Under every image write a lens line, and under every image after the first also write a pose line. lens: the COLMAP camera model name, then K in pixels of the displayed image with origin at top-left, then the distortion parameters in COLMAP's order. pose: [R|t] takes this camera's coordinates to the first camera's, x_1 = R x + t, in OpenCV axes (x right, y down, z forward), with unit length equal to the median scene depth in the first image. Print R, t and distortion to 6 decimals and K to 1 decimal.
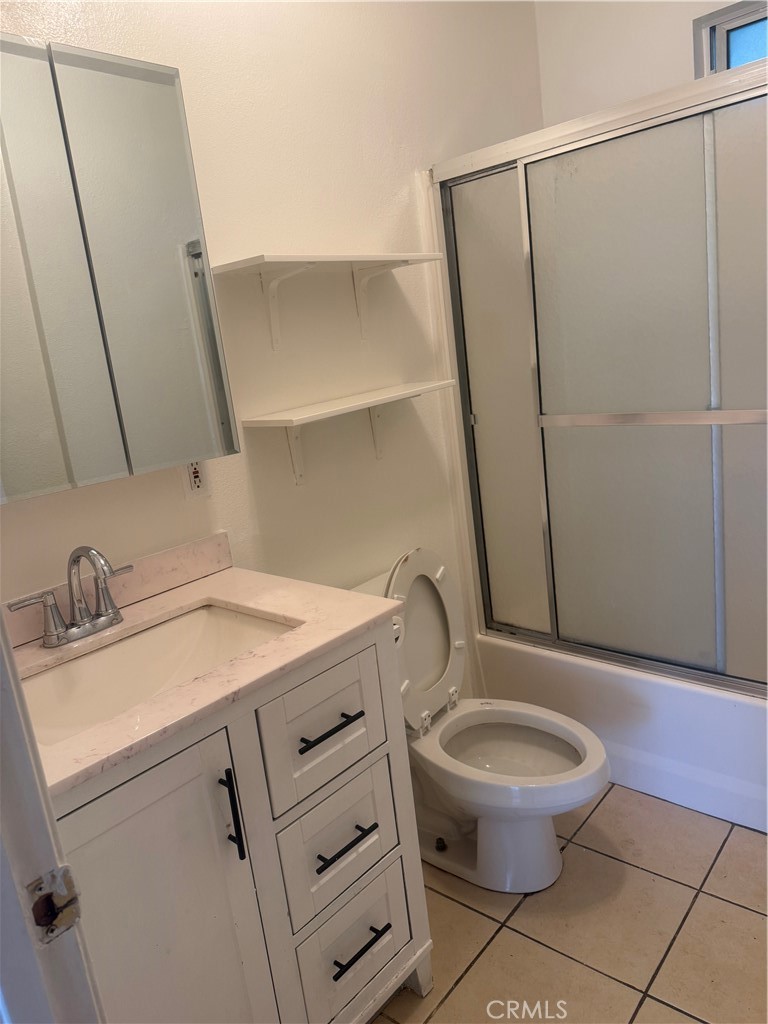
lens RADIAL K [[722.1, 0, 392.9], [0, 722.1, 512.7], [0, 0, 1]] dist [0.057008, -0.061534]
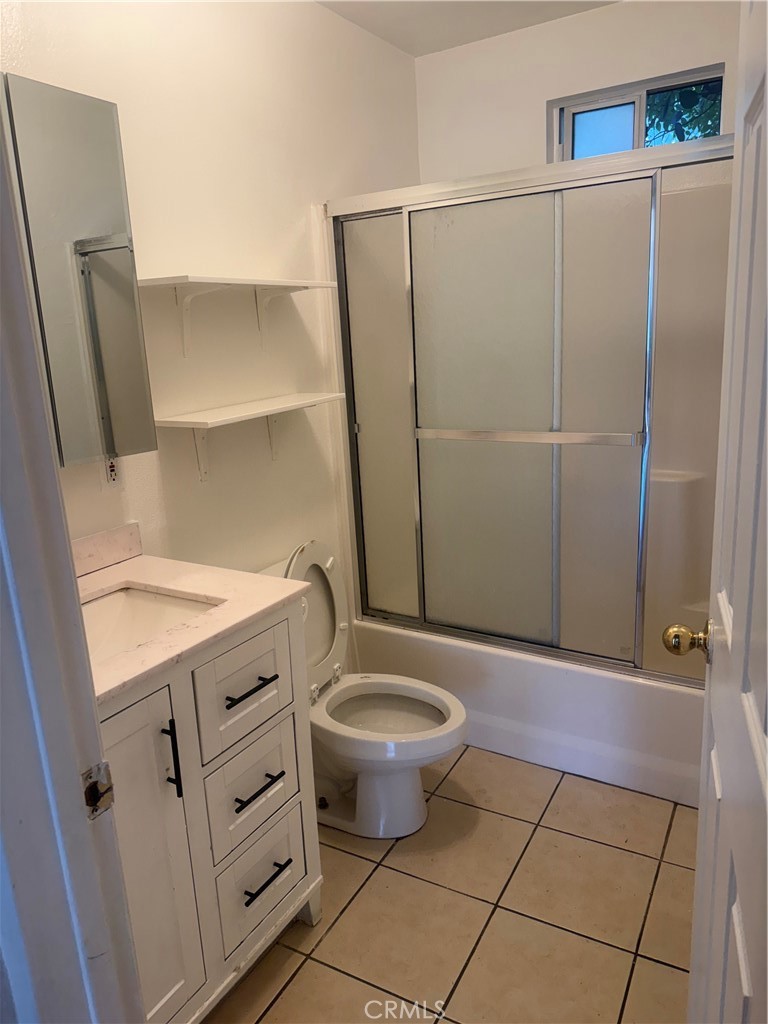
lens RADIAL K [[724.2, 0, 384.0], [0, 724.2, 512.0], [0, 0, 1]] dist [0.119733, -0.197413]
pose [[0.980295, 0.023735, 0.196106, -0.082950], [-0.022826, 0.999716, -0.006890, 0.010082], [-0.196213, 0.002278, 0.980559, -0.150379]]
